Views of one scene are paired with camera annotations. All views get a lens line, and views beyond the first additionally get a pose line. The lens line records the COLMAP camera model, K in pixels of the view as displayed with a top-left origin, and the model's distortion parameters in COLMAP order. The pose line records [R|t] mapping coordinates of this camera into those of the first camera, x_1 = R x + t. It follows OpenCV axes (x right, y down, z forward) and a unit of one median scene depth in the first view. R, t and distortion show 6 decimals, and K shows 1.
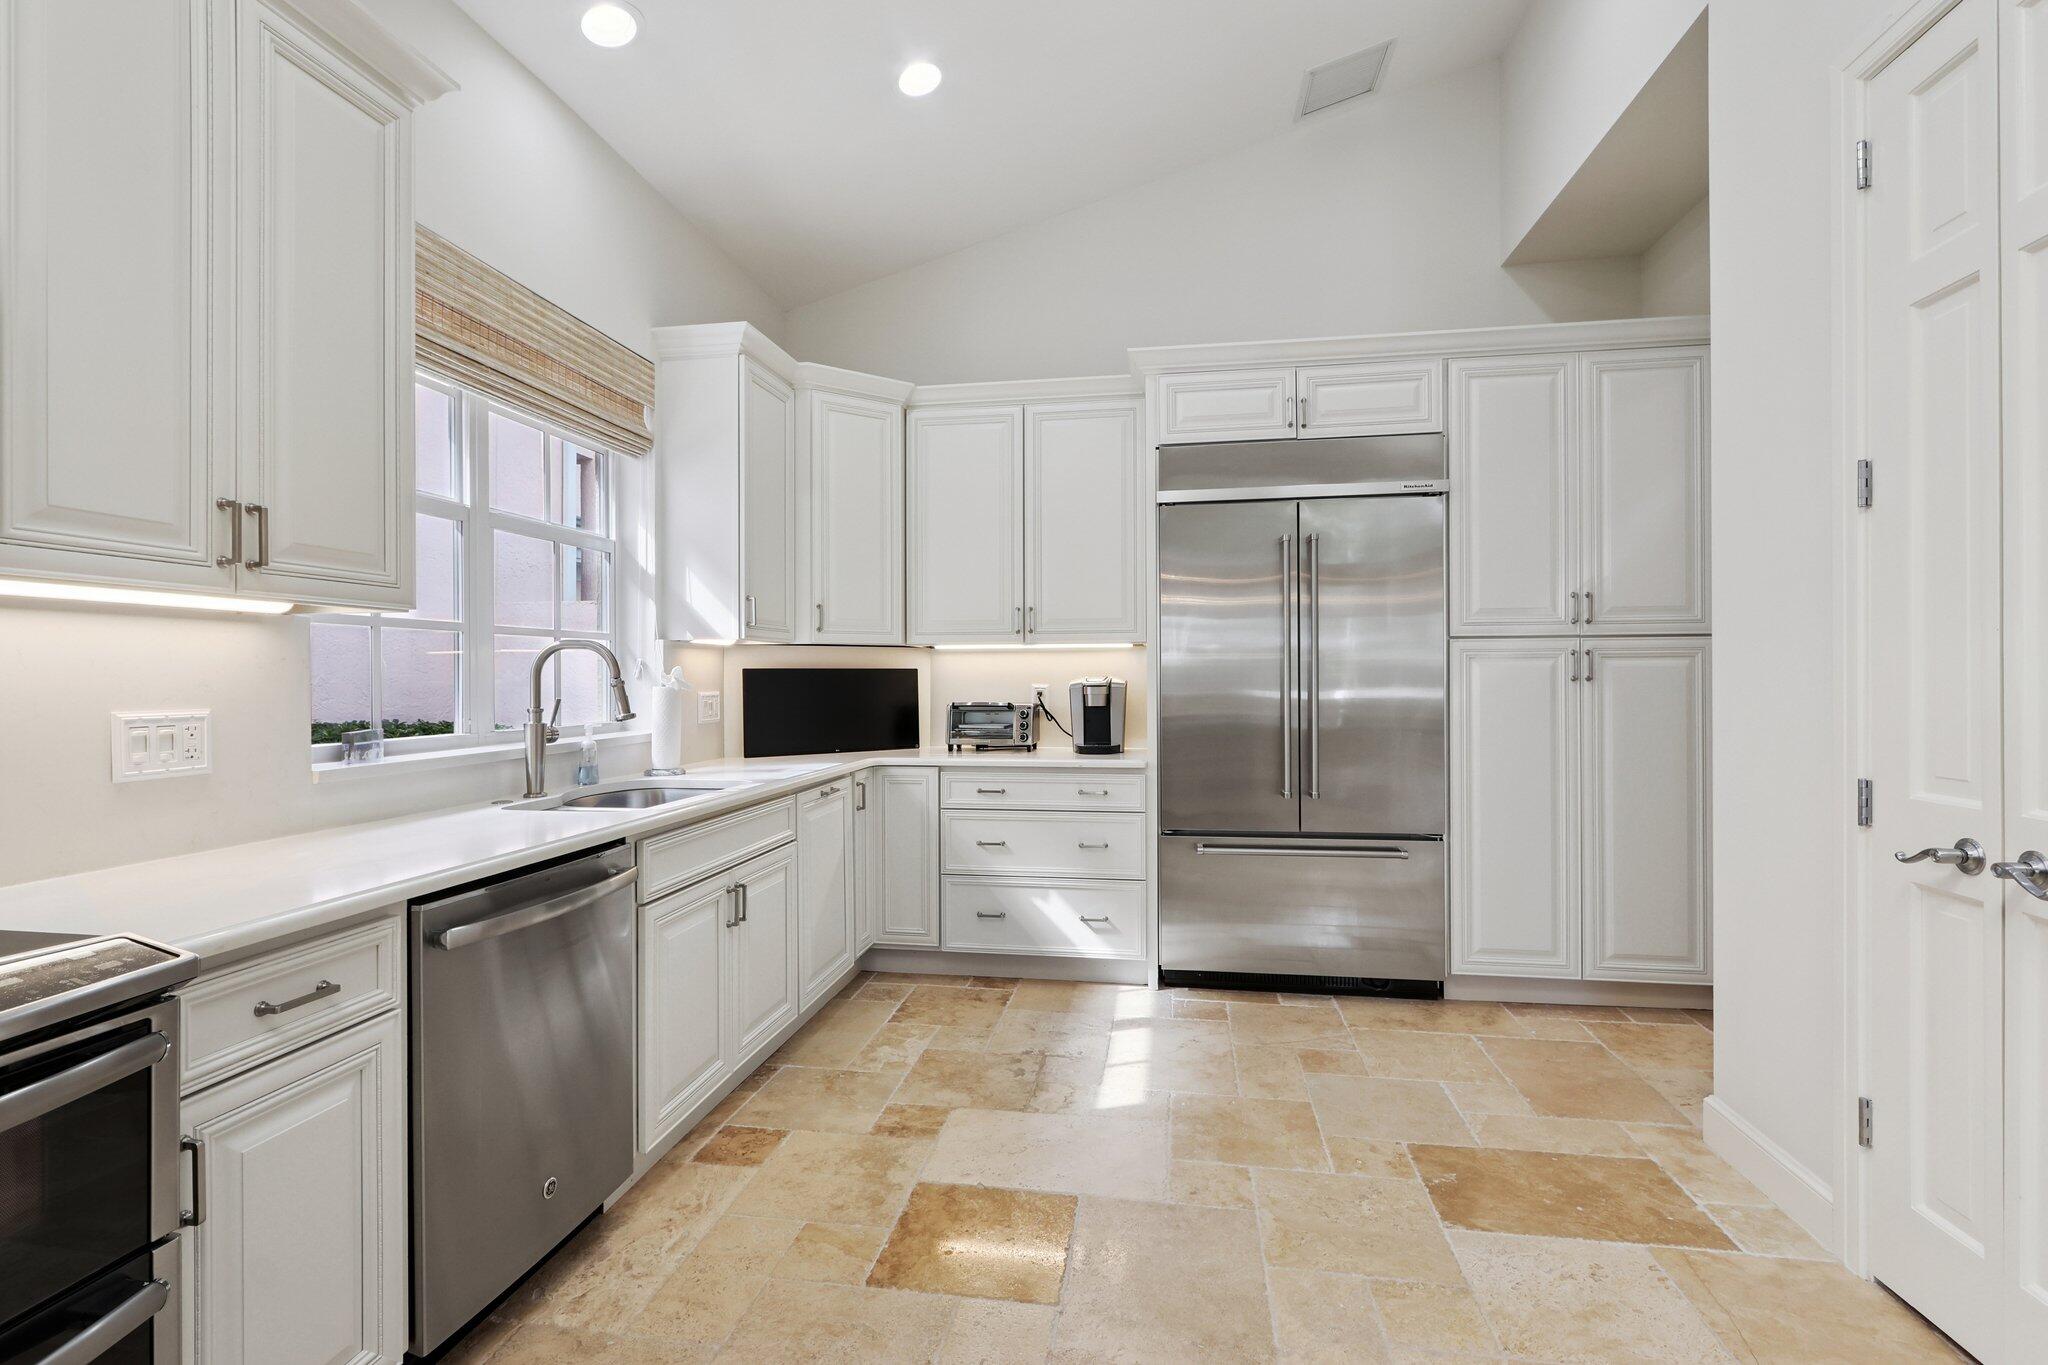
lens RADIAL K [[959.0, 0, 1024.0], [0, 959.0, 675.1], [0, 0, 1]] dist [0.000904, -0.000236]
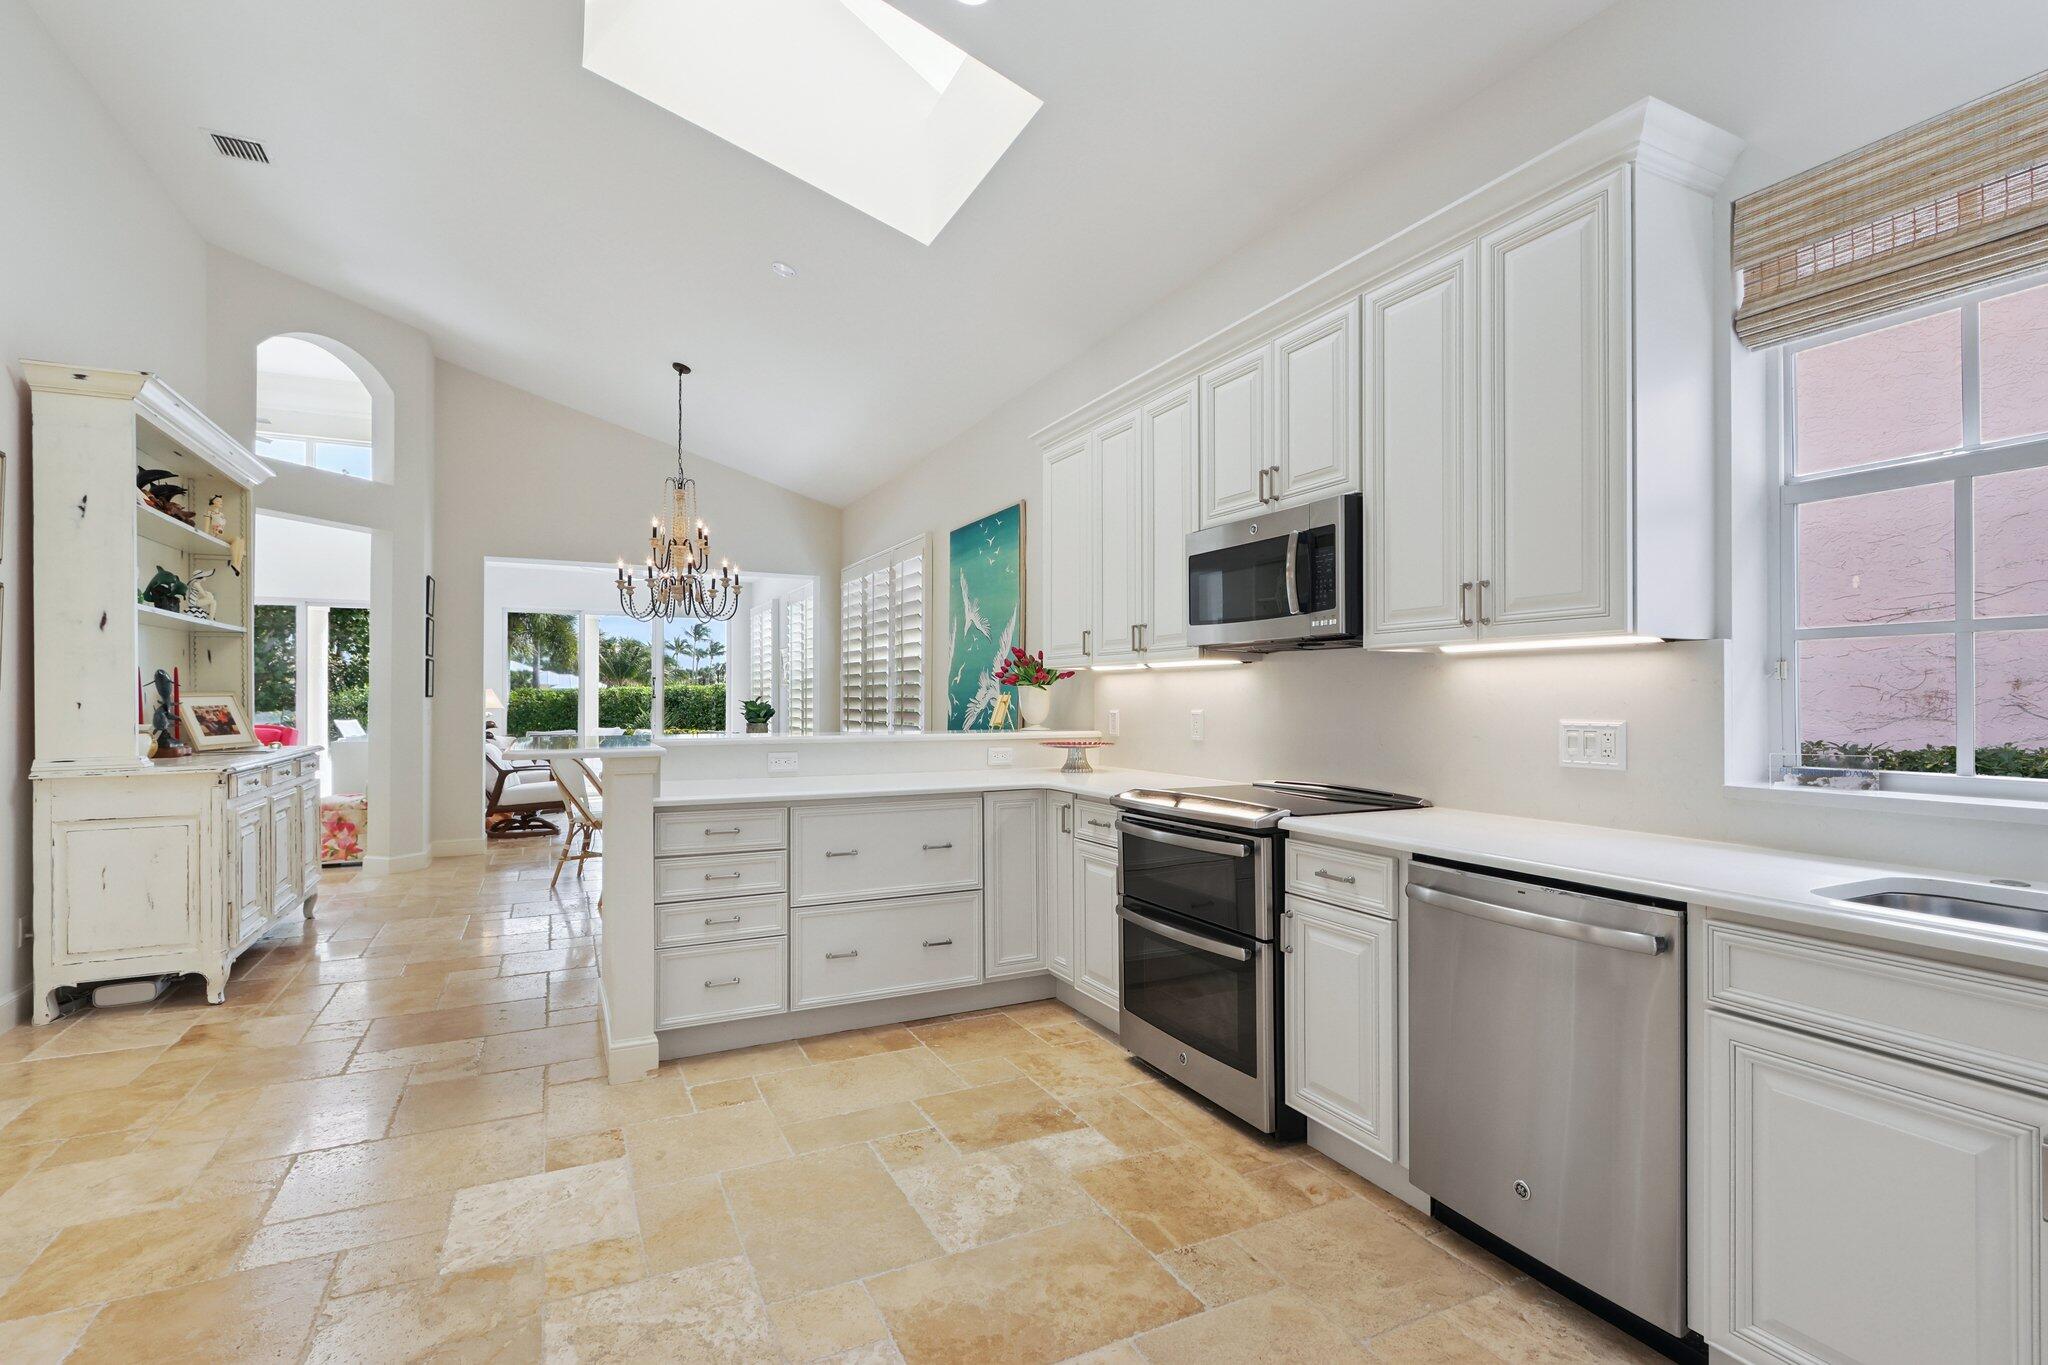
lens RADIAL K [[936.2, 0, 1018.0], [0, 936.2, 695.7], [0, 0, 1]] dist [-0.000542, -0.000251]
pose [[-0.815038, 0.002372, -0.579403, 0.291784], [0.003574, 0.999993, -0.000935, -0.000365], [0.579397, -0.002833, -0.815041, 0.823368]]
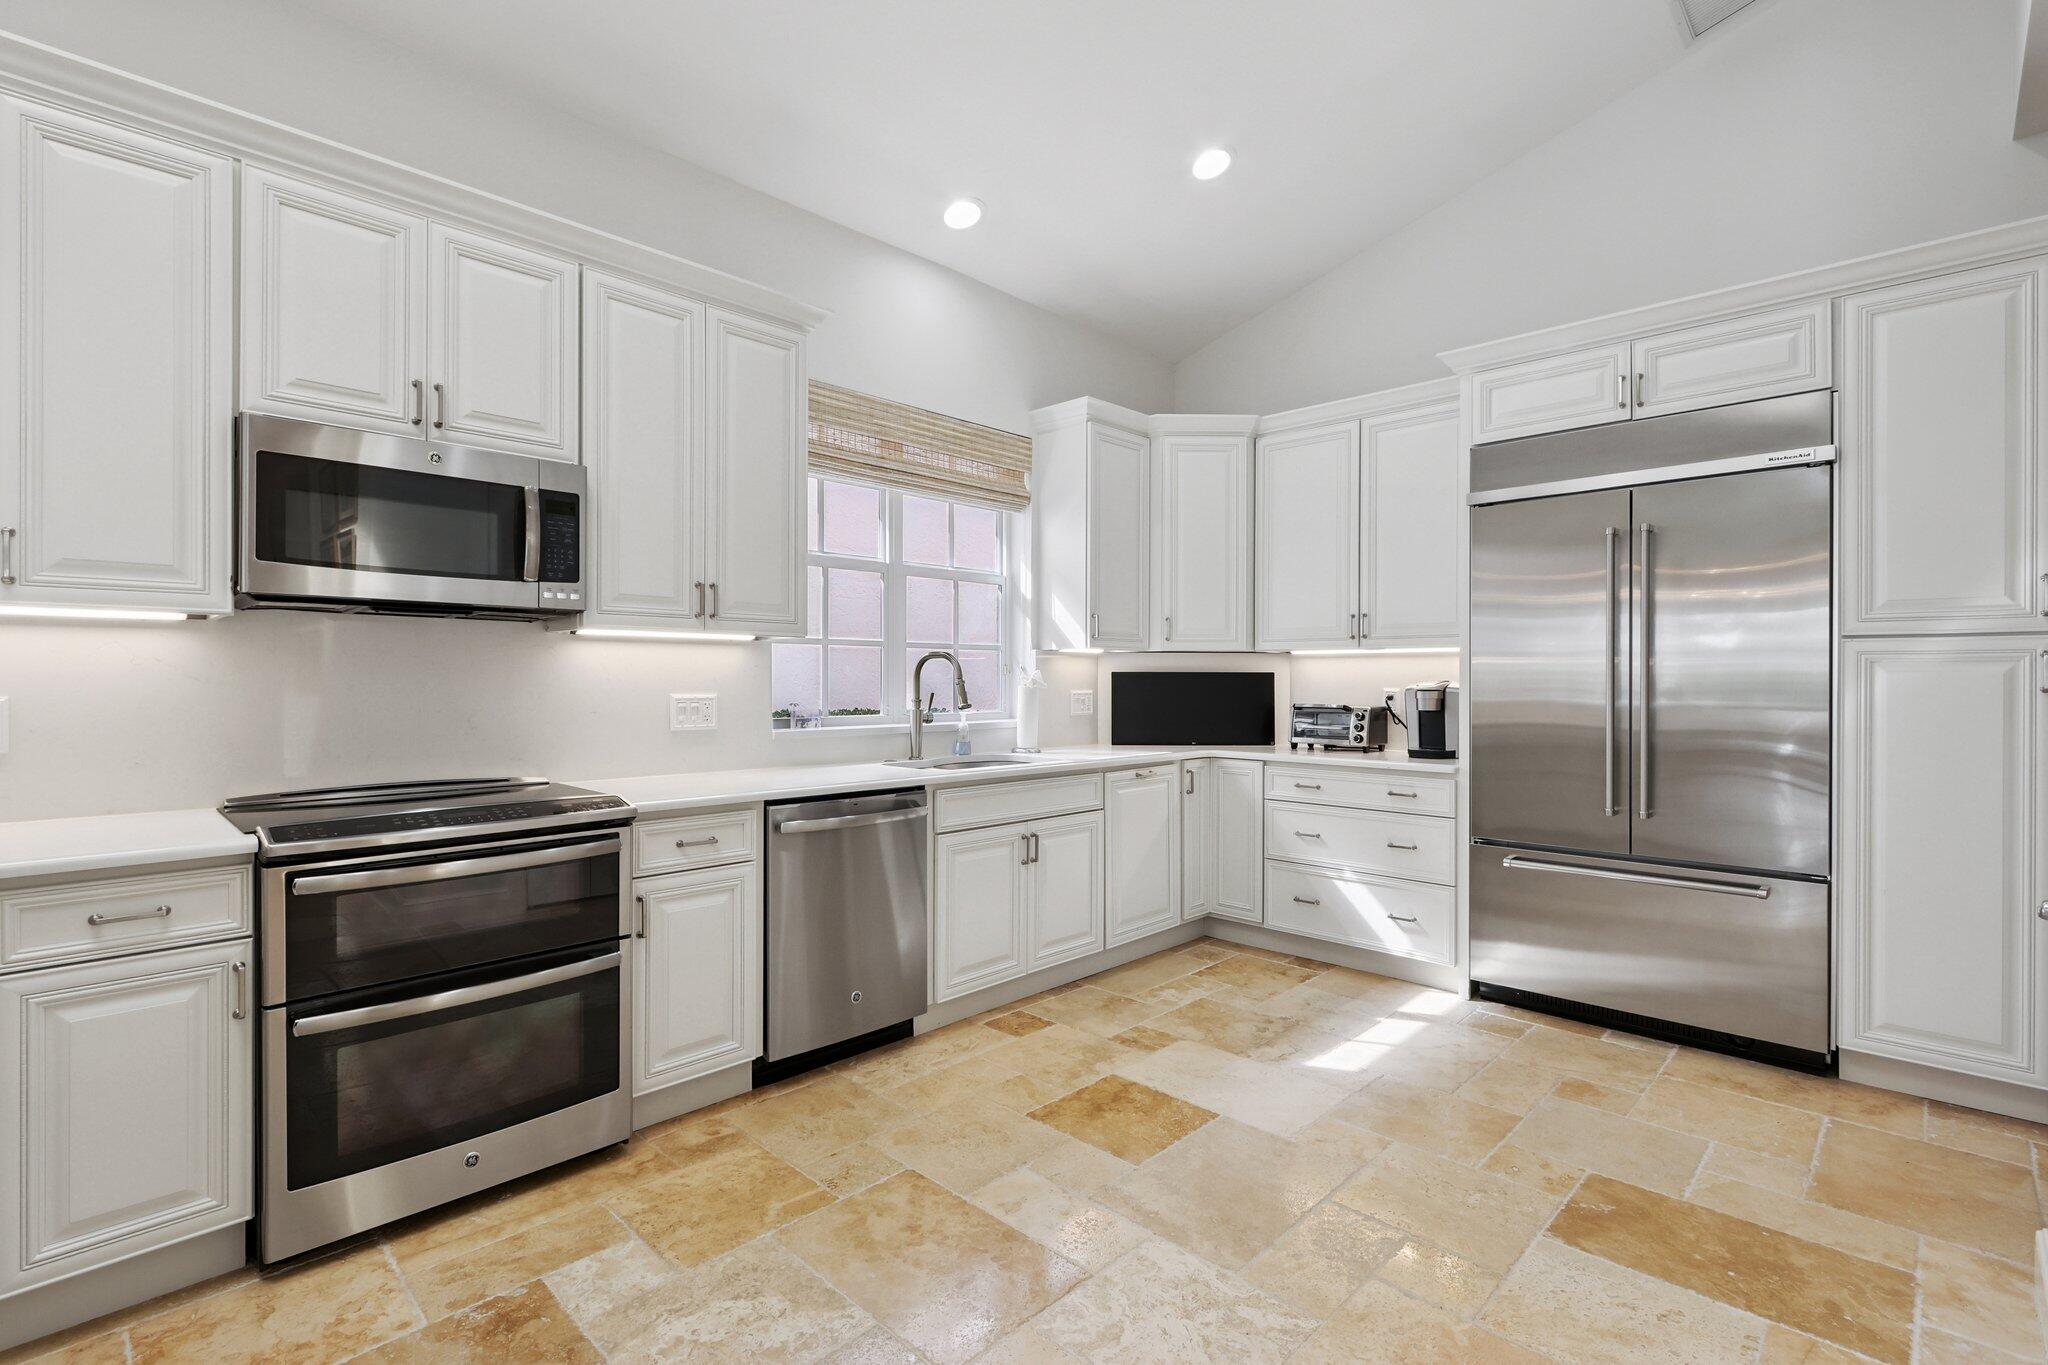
lens RADIAL K [[957.1, 0, 999.3], [0, 957.1, 681.9], [0, 0, 1]] dist [-0.001166, -0.000429]
pose [[0.811094, 0.009223, -0.584843, 0.341920], [-0.006742, 0.999957, 0.006419, -0.001250], [0.584877, -0.001264, 0.811121, -0.083111]]
